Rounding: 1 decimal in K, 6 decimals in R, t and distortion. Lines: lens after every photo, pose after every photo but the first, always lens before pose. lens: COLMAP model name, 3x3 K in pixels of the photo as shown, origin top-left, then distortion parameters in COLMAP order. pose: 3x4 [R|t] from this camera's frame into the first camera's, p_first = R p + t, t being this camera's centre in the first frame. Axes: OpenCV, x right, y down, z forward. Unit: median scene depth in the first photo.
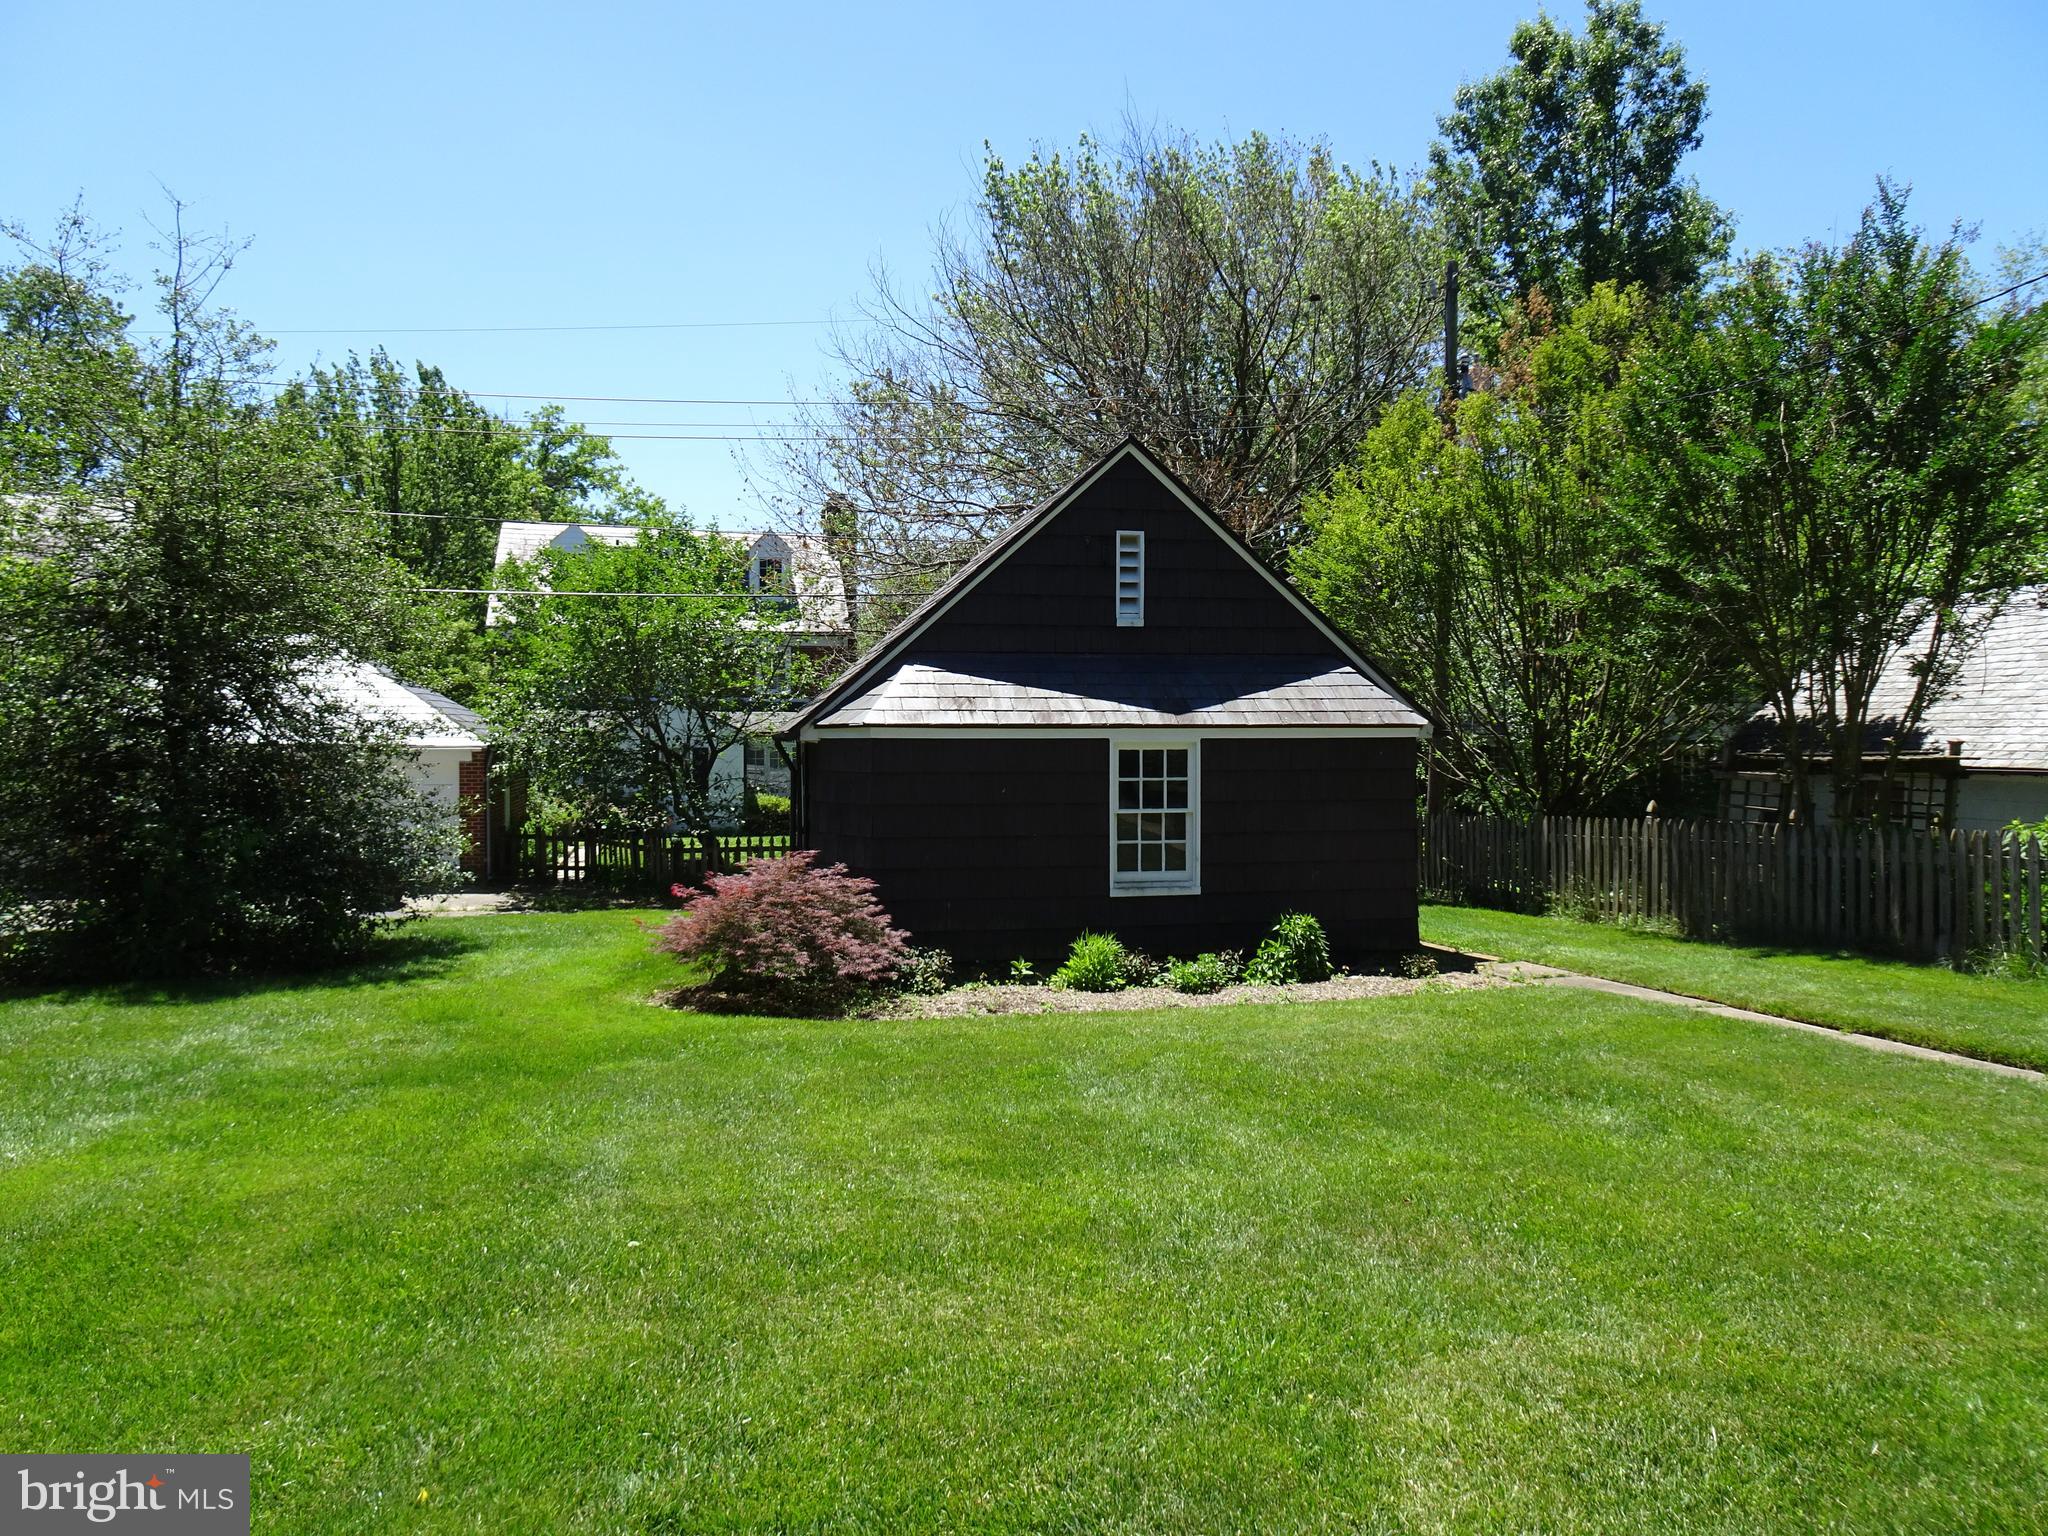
lens RADIAL K [[1445.6, 0, 1026.5], [0, 1445.6, 762.0], [0, 0, 1]] dist [0.021589, -0.002376]
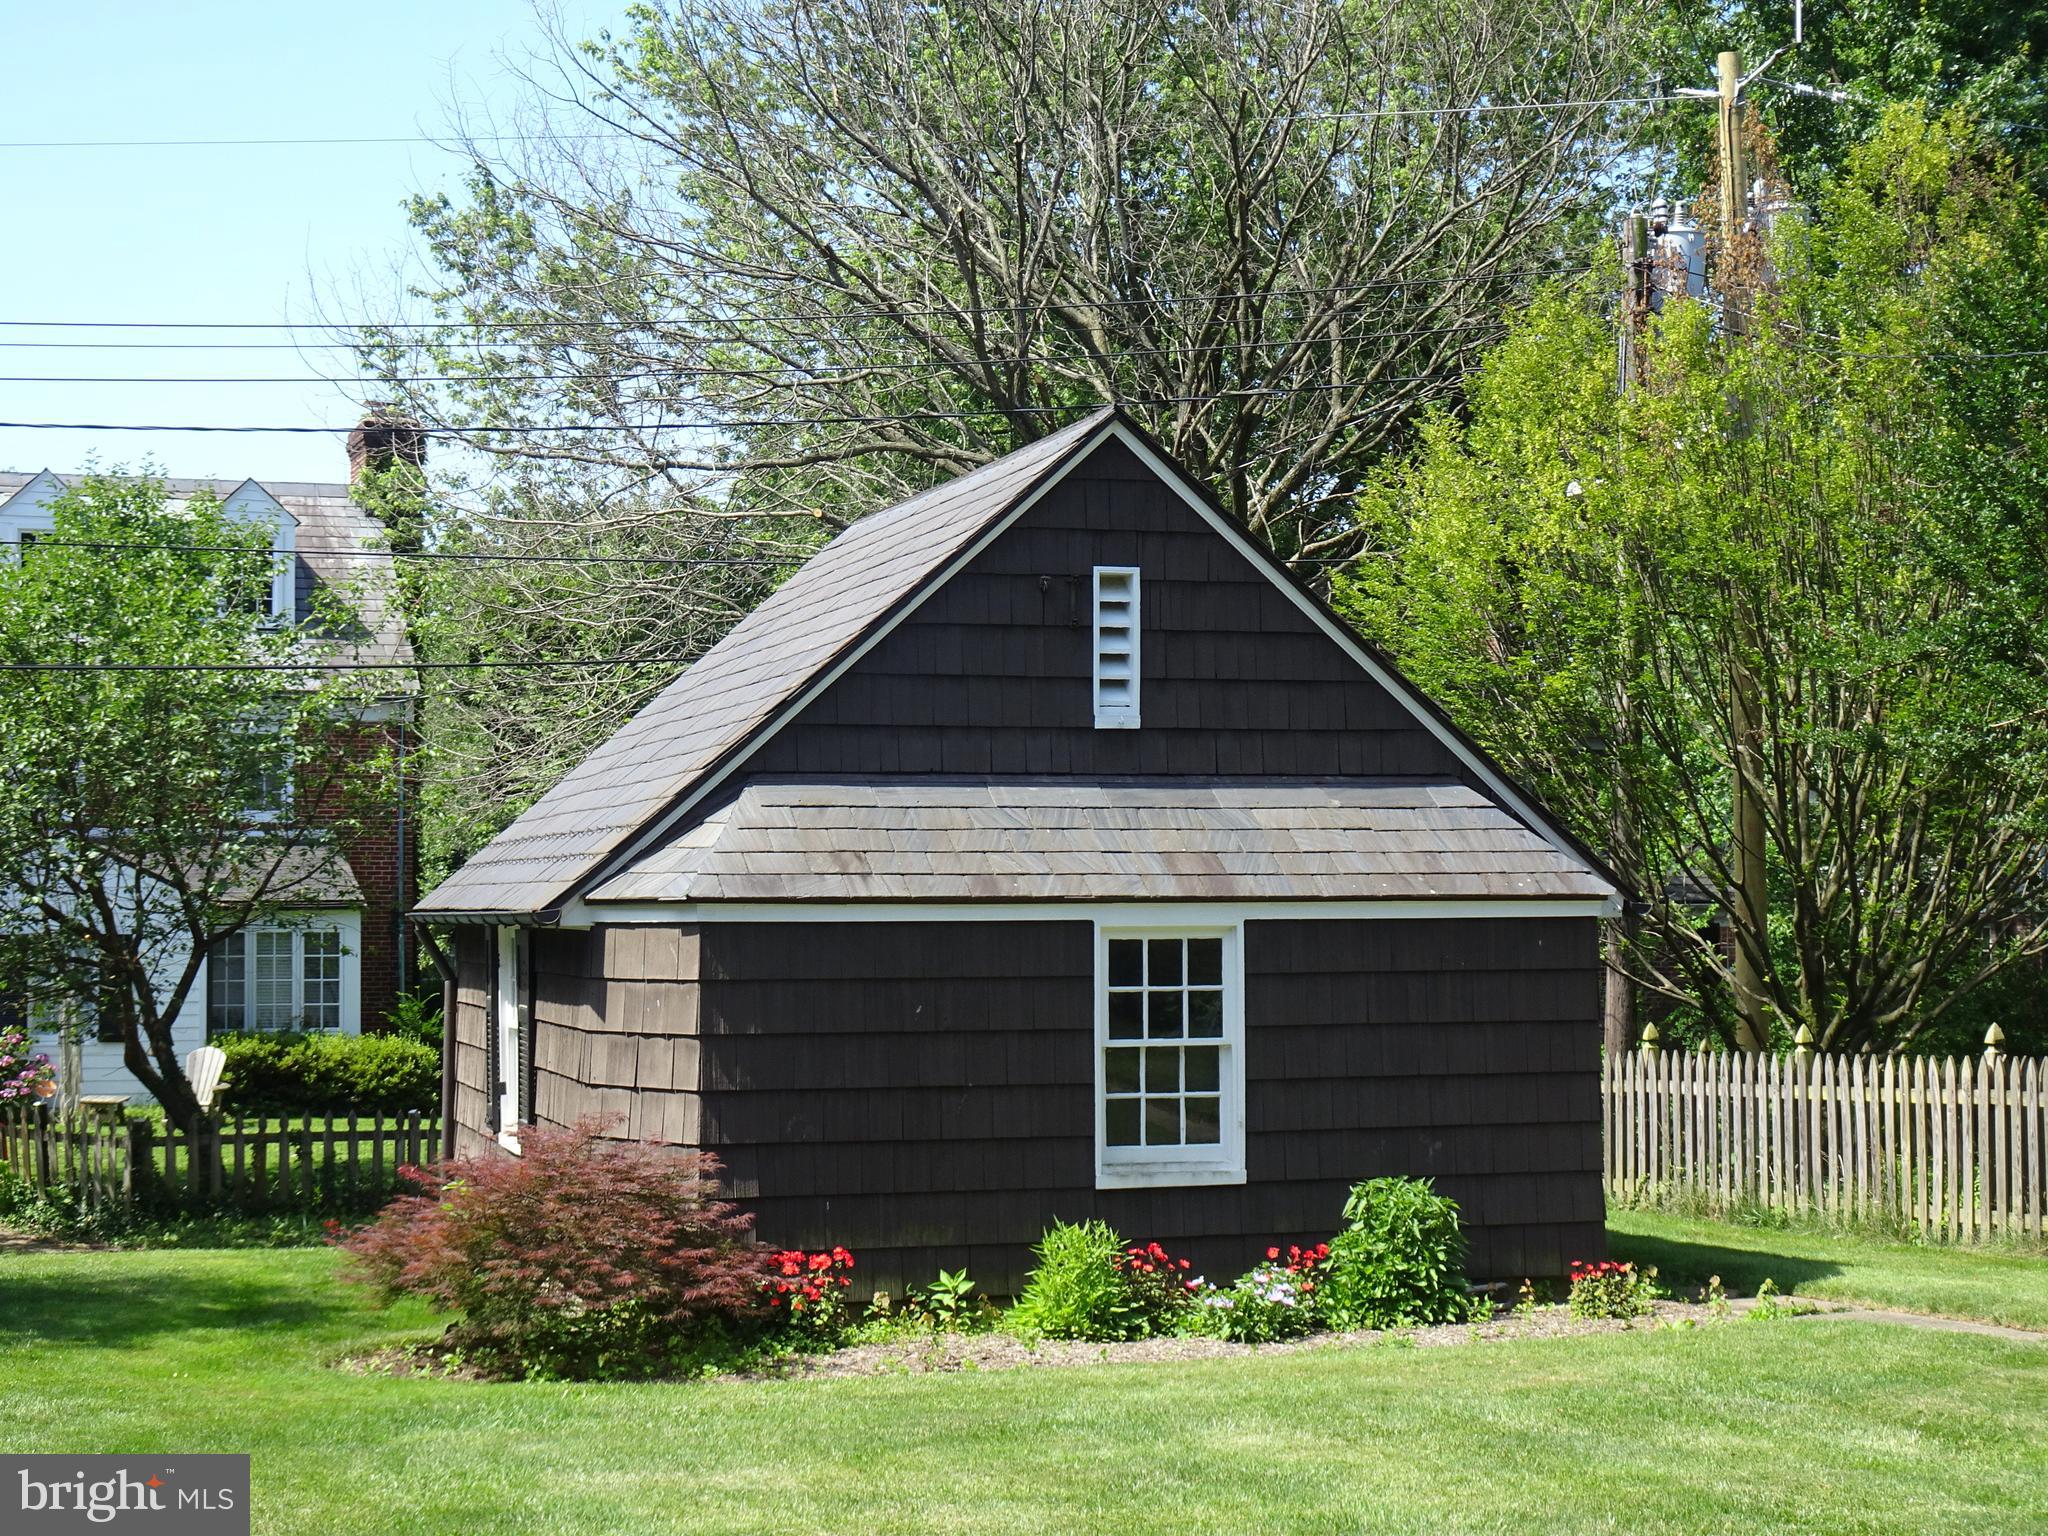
lens RADIAL K [[3299.3, 0, 1023.1], [0, 3299.3, 768.5], [0, 0, 1]] dist [0.012539, 0.000000]
pose [[0.995144, 0.001190, 0.098423, -0.102251], [0.004724, 0.998198, -0.059827, 0.002506], [-0.098317, 0.060001, 0.993345, -0.338142]]
